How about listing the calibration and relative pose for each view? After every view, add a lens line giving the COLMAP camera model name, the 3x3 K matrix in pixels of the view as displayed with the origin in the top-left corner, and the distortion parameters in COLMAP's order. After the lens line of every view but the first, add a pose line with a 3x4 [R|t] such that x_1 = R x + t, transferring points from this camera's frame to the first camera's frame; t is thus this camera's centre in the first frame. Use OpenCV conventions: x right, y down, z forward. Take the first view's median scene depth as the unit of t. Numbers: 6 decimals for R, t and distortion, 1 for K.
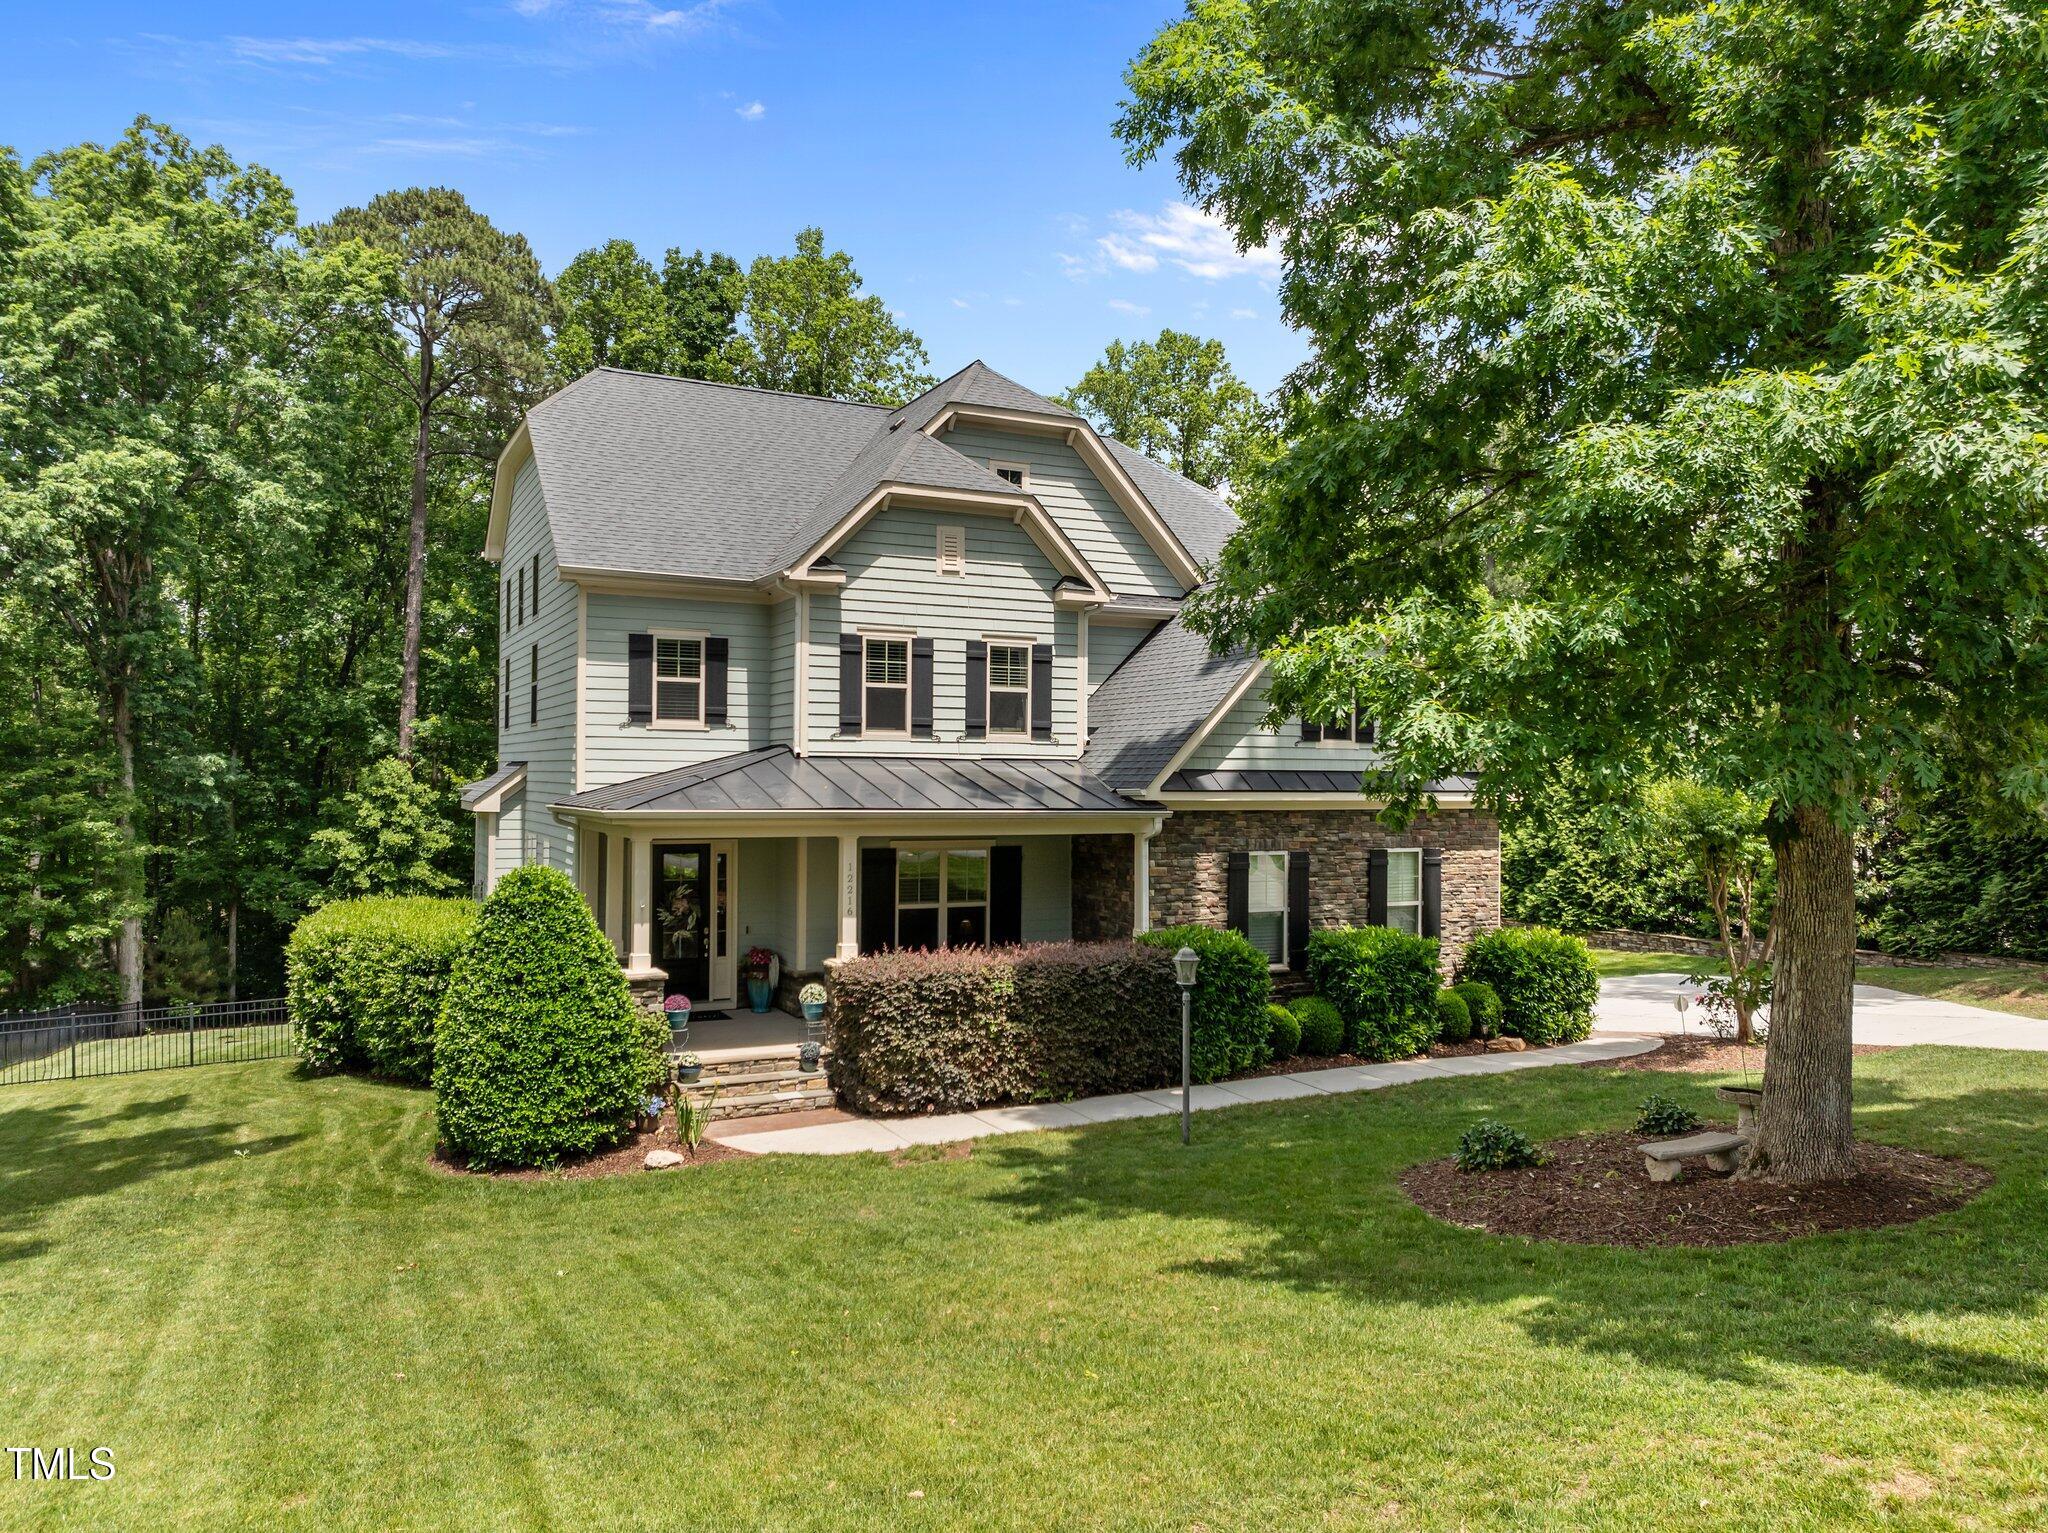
lens RADIAL K [[1437.8, 0, 1023.3], [0, 1437.8, 764.8], [0, 0, 1]] dist [-0.012950, -0.003331]
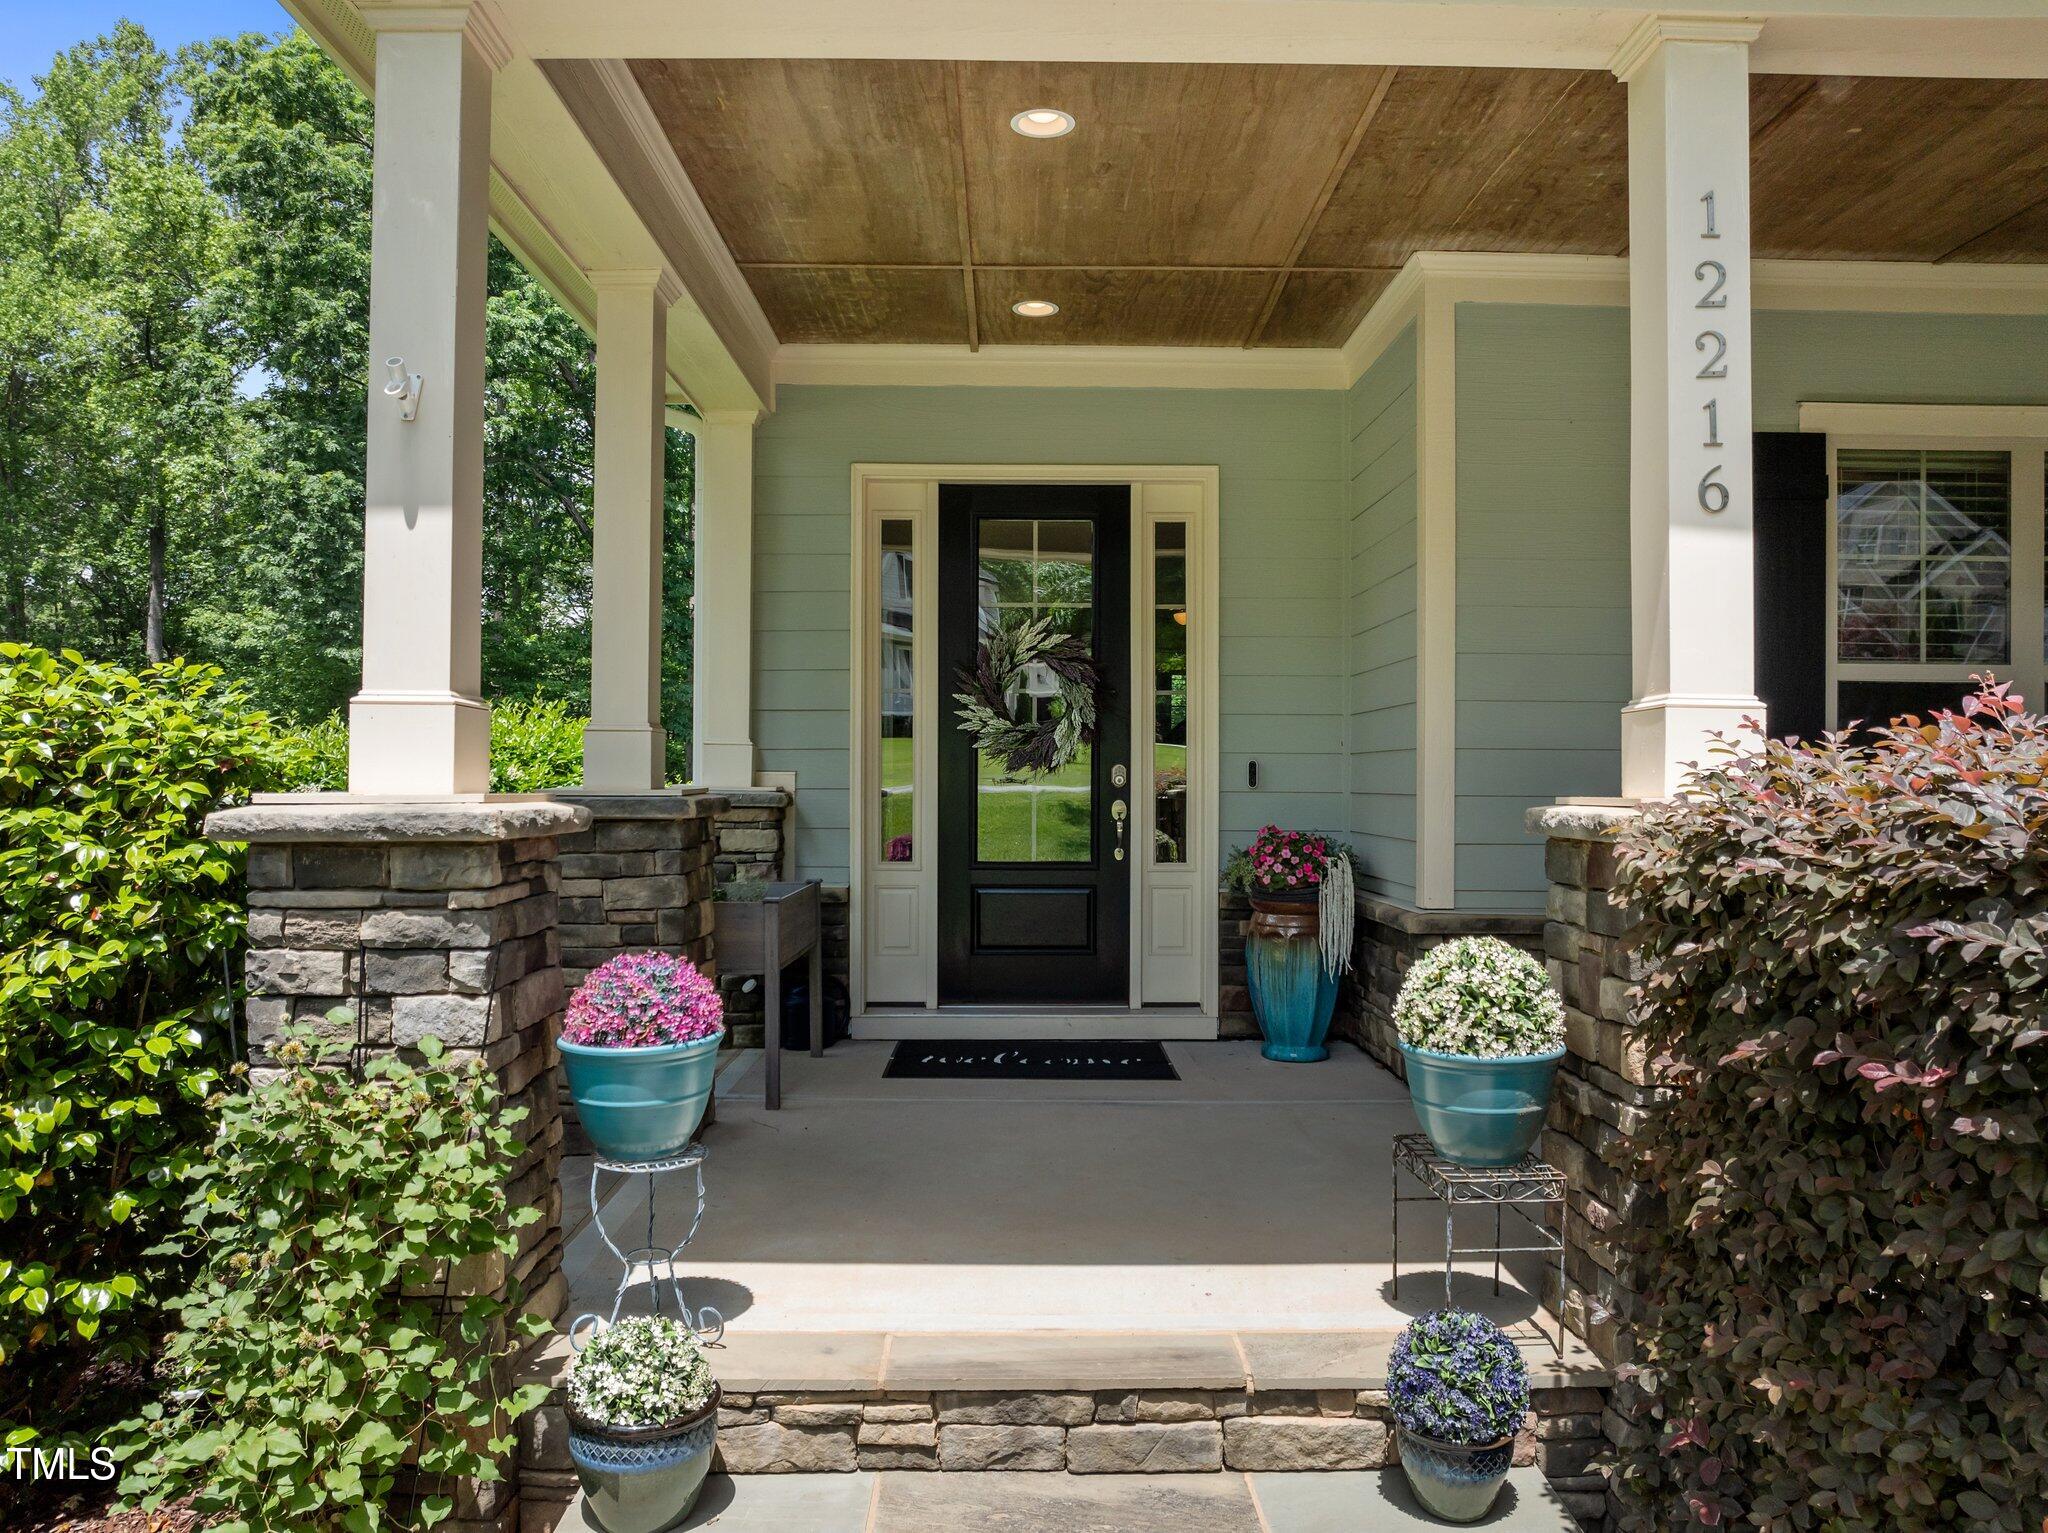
lens RADIAL K [[1426.3, 0, 1023.4], [0, 1426.3, 766.5], [0, 0, 1]] dist [-0.005162, -0.000949]
pose [[0.894583, -0.016058, -0.446612, -0.103712], [0.012288, 0.999860, -0.011337, 0.116824], [0.446732, 0.004654, 0.894656, 0.722059]]
